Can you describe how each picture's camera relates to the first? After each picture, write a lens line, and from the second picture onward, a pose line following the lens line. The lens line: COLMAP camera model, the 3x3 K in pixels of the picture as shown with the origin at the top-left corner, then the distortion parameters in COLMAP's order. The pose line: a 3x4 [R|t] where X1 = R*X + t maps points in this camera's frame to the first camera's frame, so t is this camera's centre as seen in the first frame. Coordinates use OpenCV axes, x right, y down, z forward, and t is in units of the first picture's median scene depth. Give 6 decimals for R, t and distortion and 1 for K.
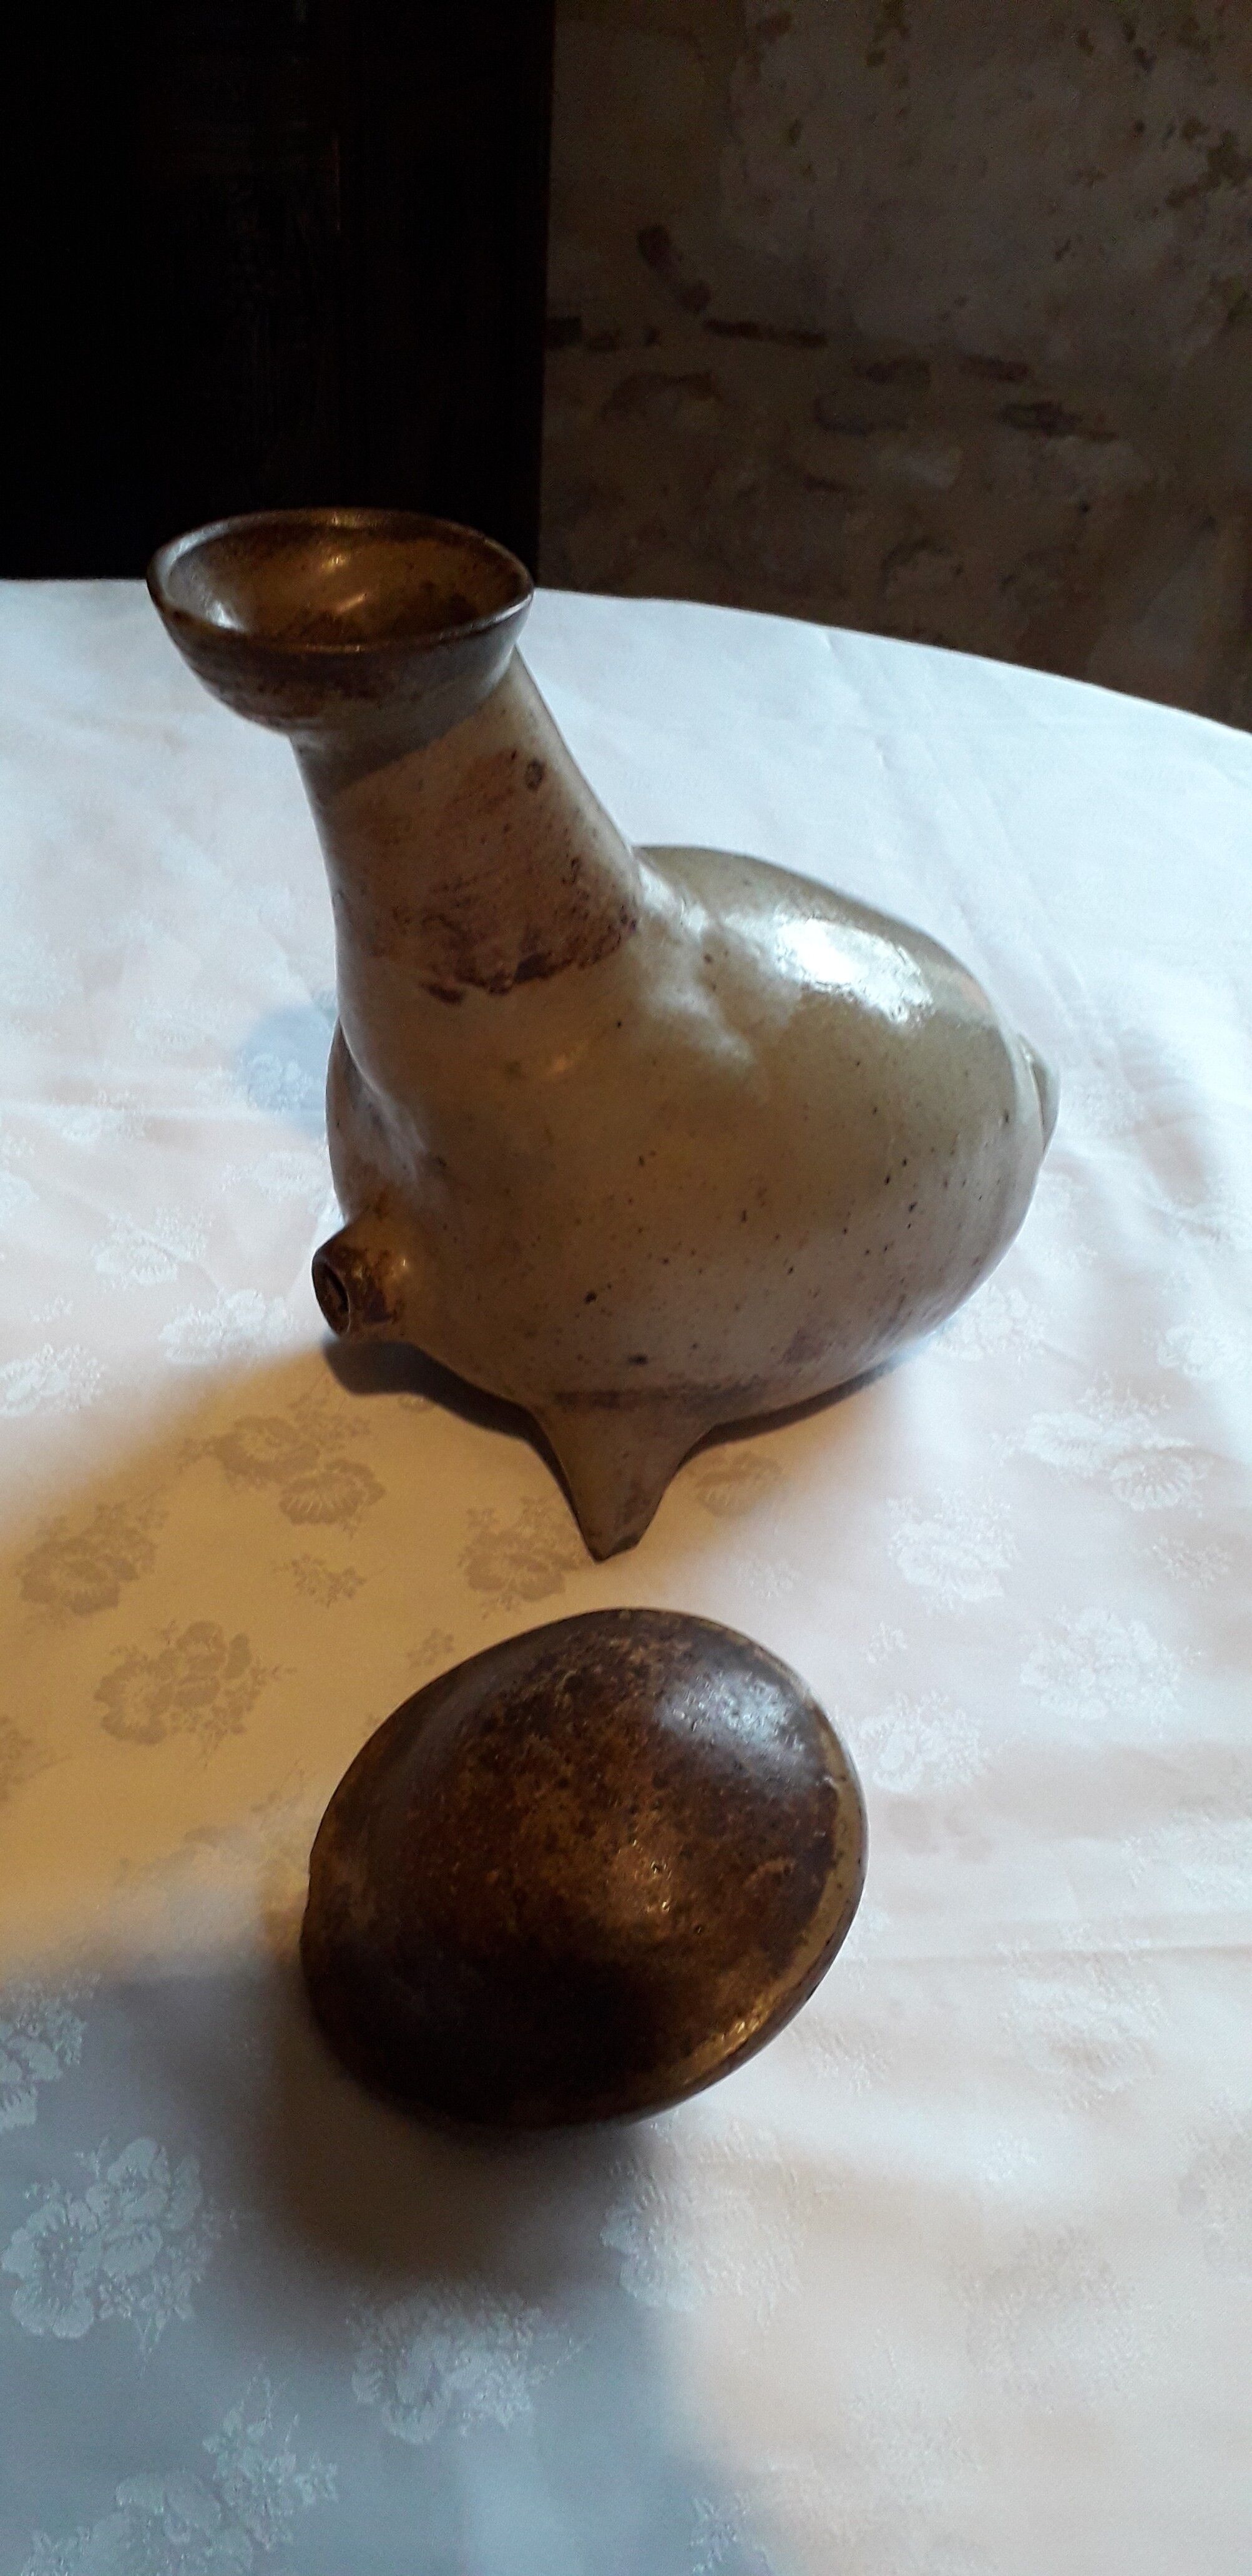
lens RADIAL K [[2061.8, 0, 532.1], [0, 2061.8, 1277.1], [0, 0, 1]] dist [0.043115, -0.041769]
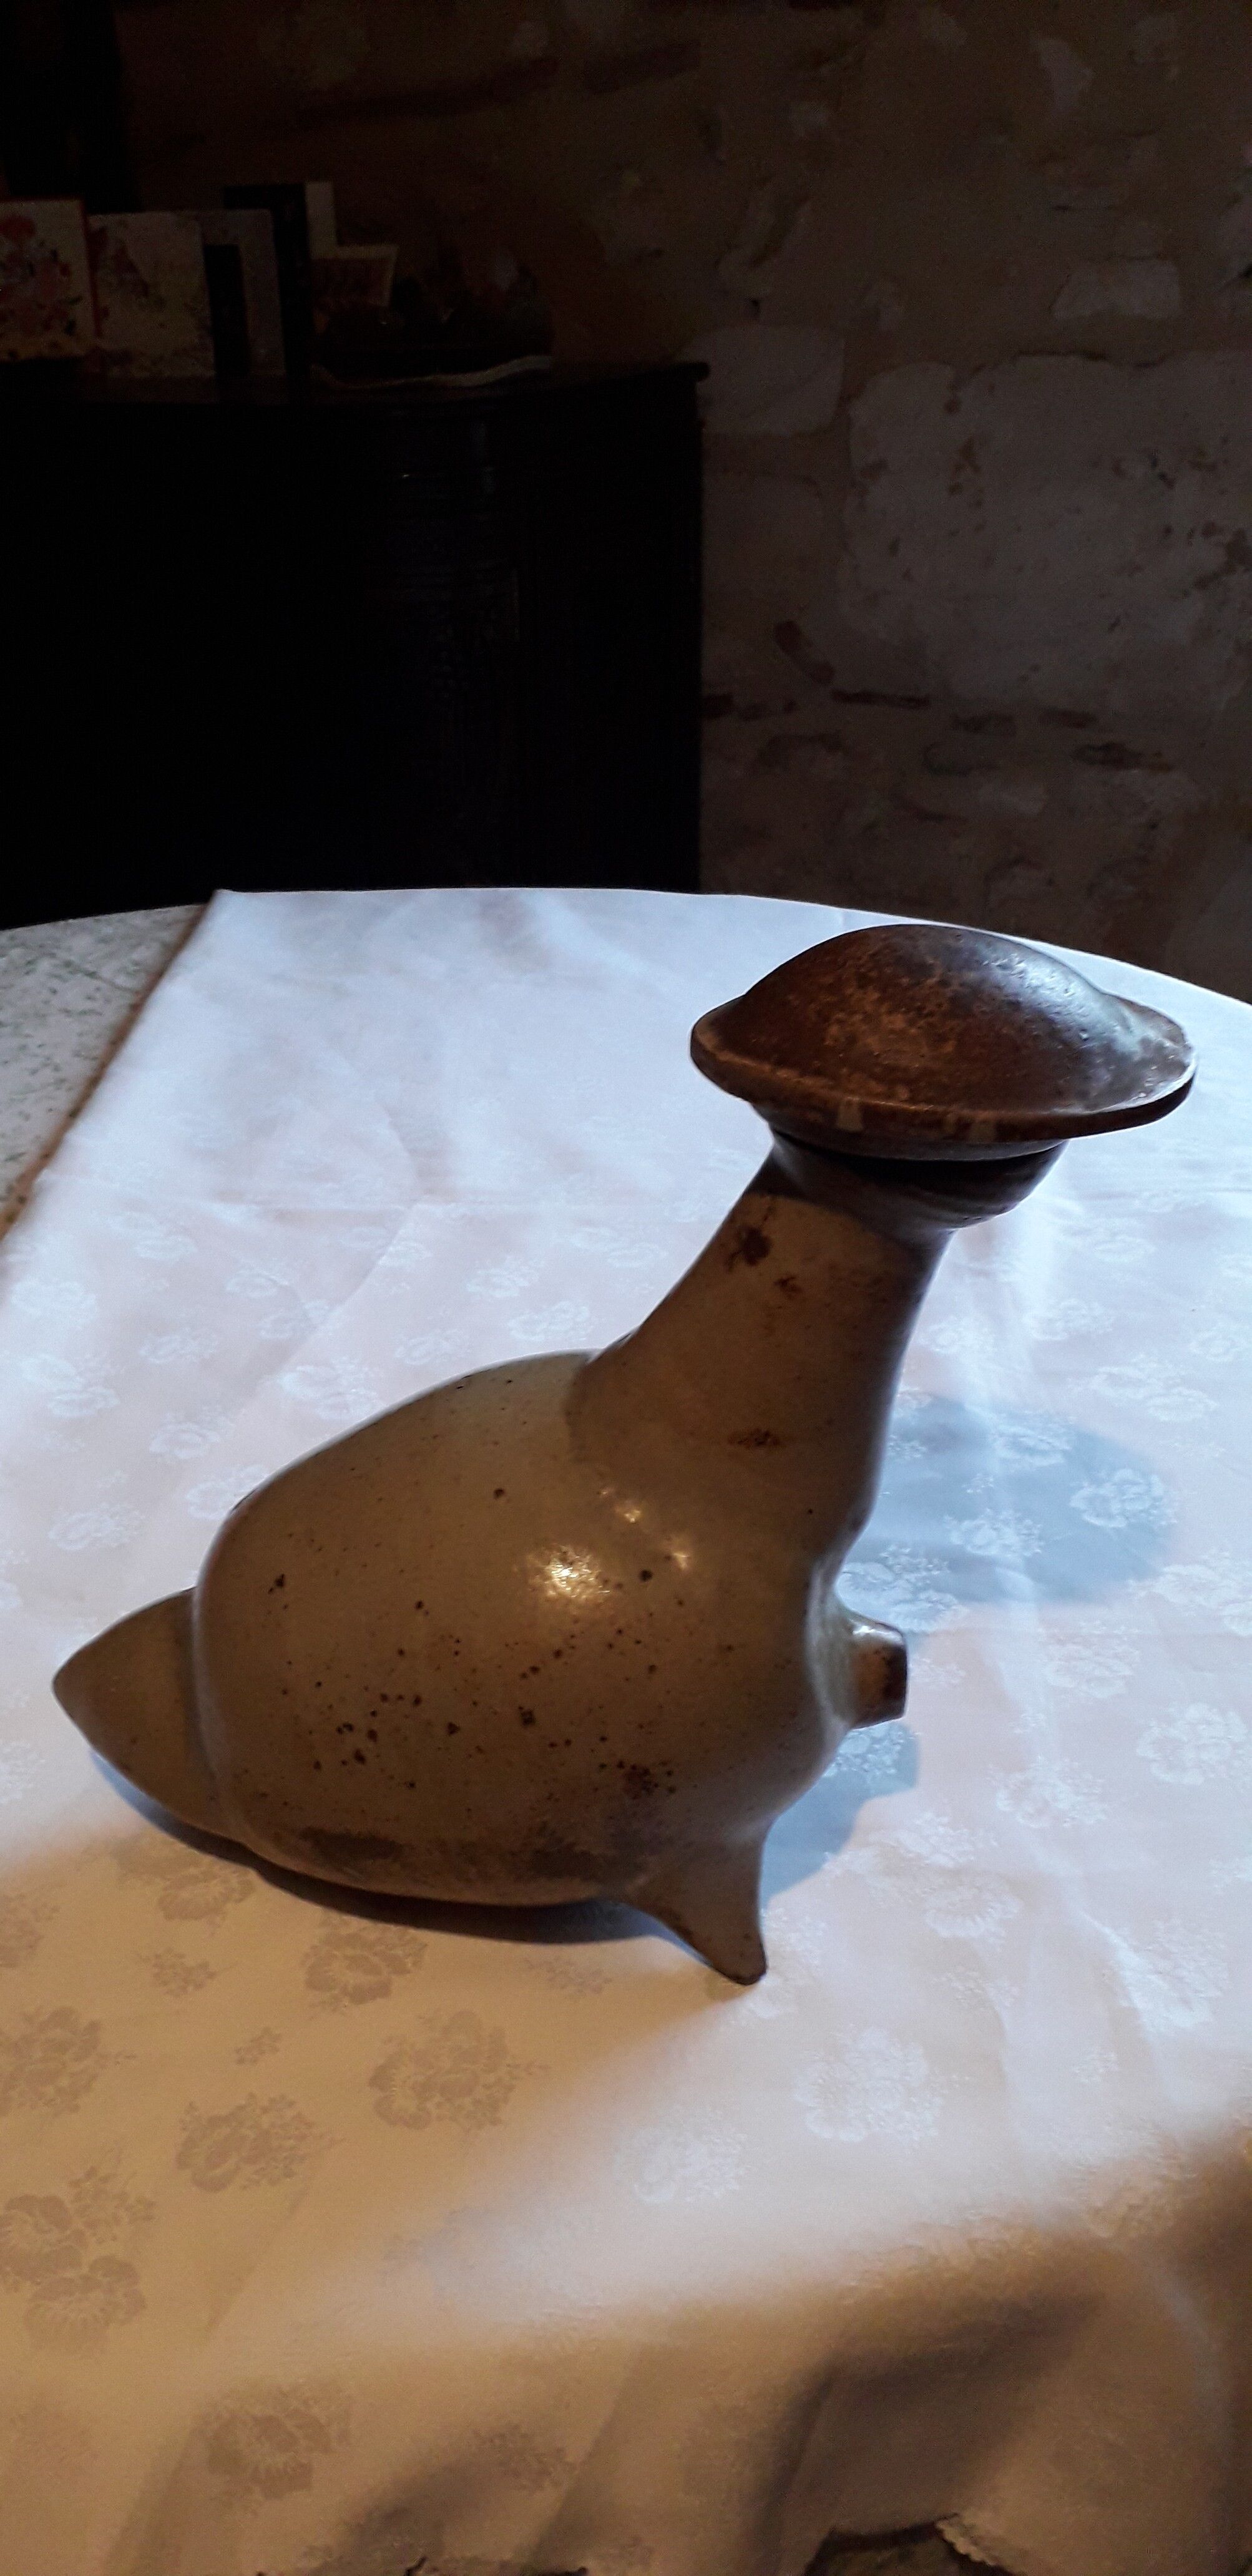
lens RADIAL K [[2061.8, 0, 529.8], [0, 2061.8, 1281.8], [0, 0, 1]] dist [0.043115, -0.041769]
pose [[0.989997, 0.000324, -0.141091, 0.088789], [-0.022763, 0.987264, -0.157453, 0.088459], [0.139243, 0.159090, 0.977395, -0.181037]]
